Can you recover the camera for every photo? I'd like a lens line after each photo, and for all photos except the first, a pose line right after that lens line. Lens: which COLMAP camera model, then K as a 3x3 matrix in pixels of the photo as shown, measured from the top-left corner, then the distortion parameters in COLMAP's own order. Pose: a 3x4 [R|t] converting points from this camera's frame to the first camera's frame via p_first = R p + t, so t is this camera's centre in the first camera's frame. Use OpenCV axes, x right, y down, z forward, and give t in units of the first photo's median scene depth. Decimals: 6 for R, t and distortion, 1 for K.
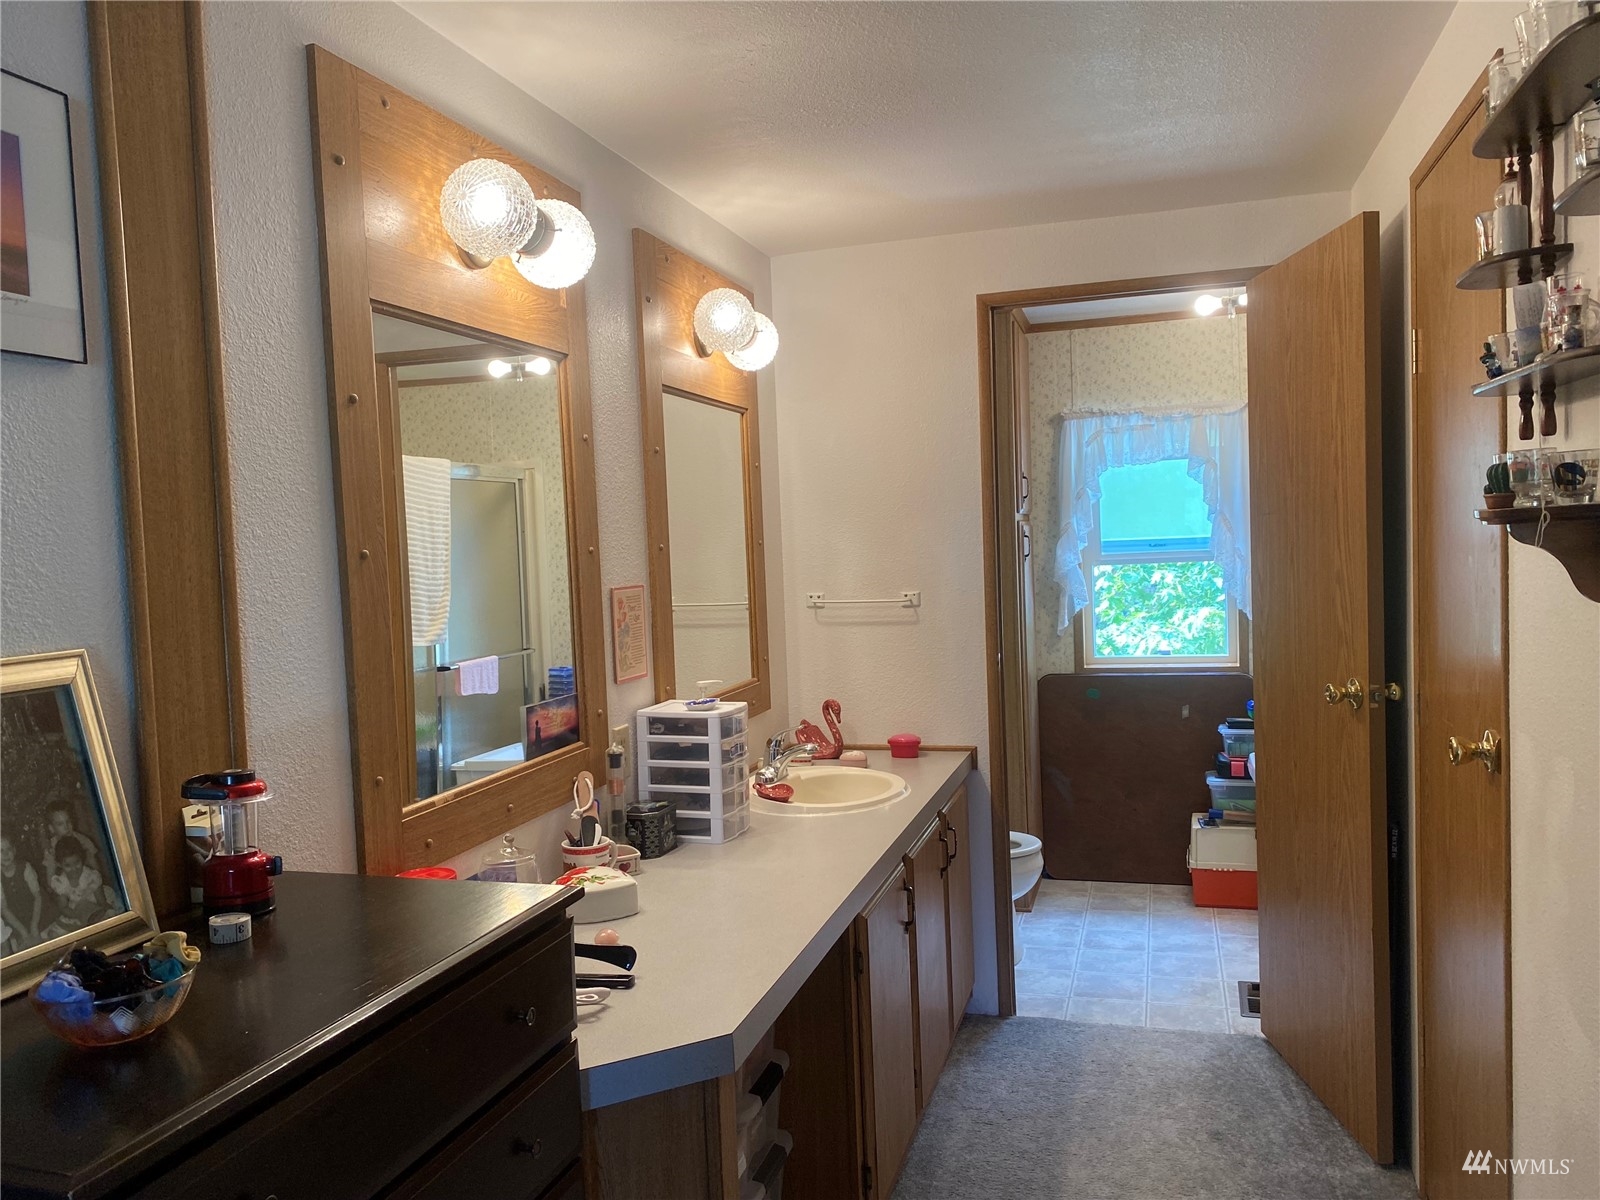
lens RADIAL K [[1229.9, 0, 806.9], [0, 1229.9, 610.1], [0, 0, 1]] dist [0.044123, -0.044296]
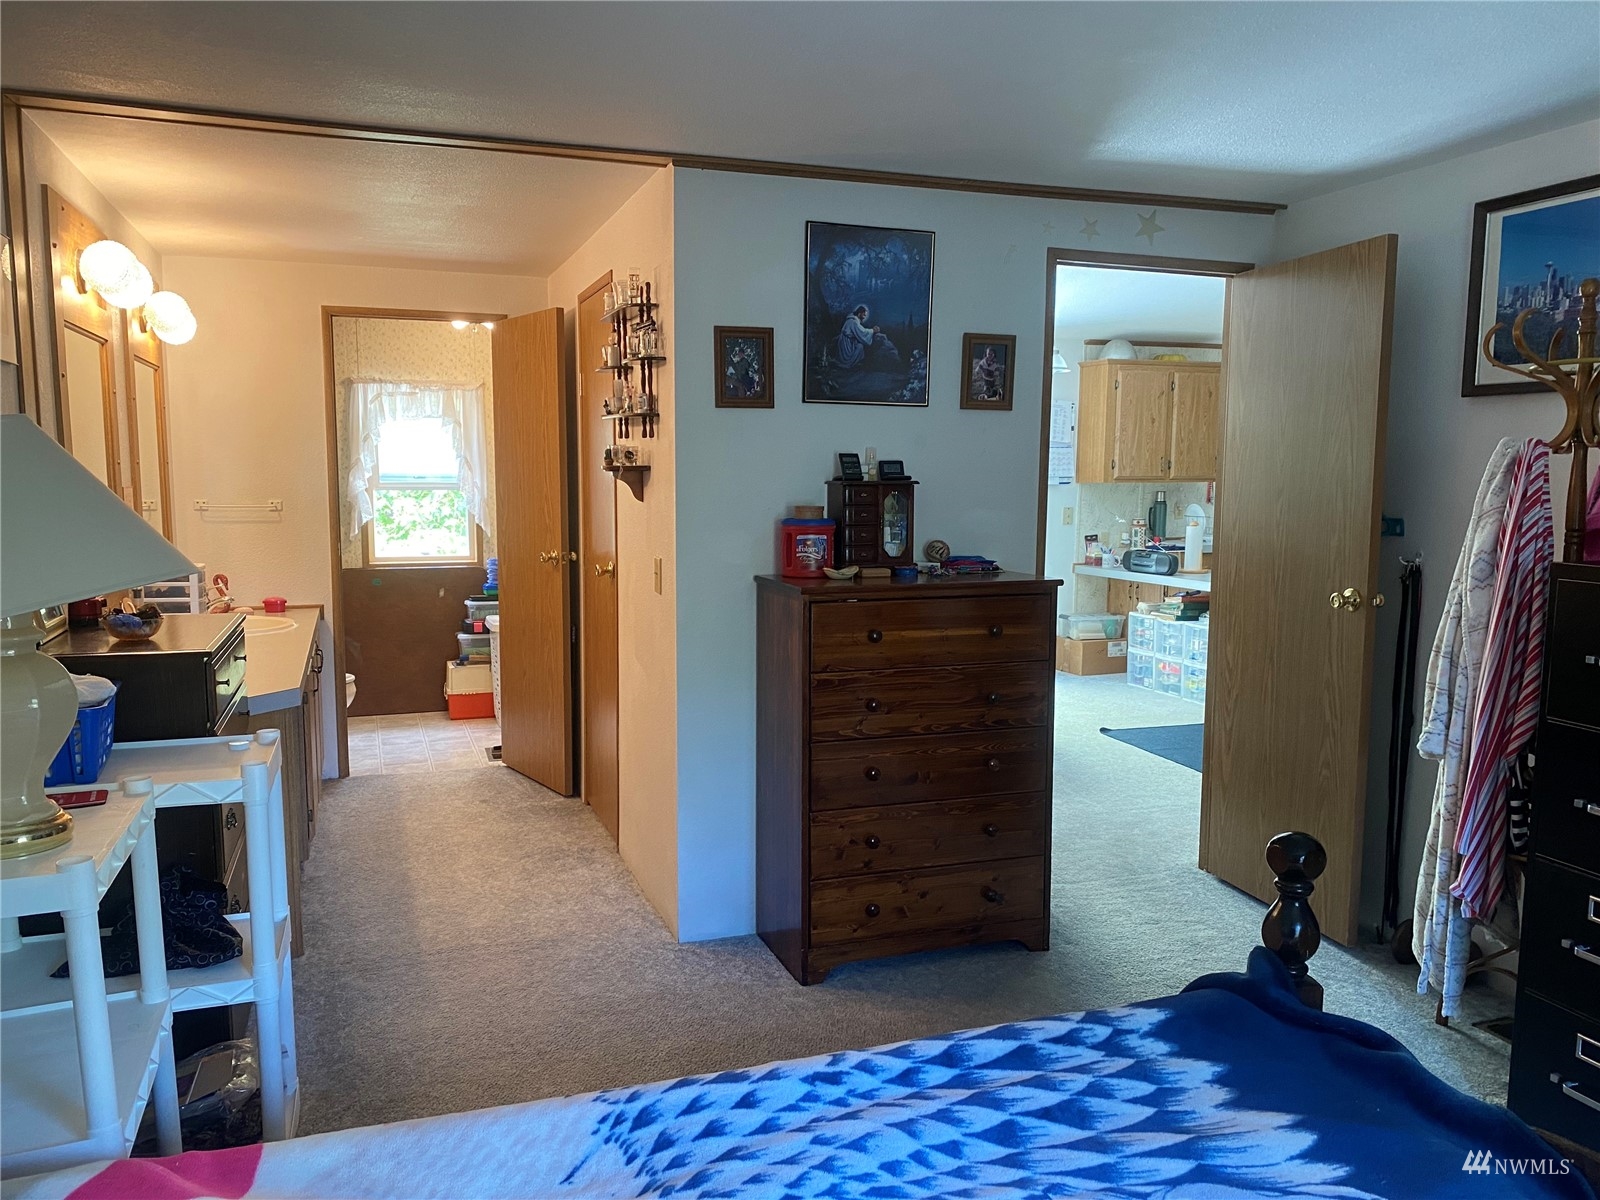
lens RADIAL K [[1224.5, 0, 790.5], [0, 1224.5, 614.6], [0, 0, 1]] dist [0.038954, -0.035372]
pose [[0.813479, -0.025768, 0.581023, -0.276747], [-0.005899, 0.998601, 0.052546, 0.040610], [-0.581564, -0.046172, 0.812189, -0.574145]]
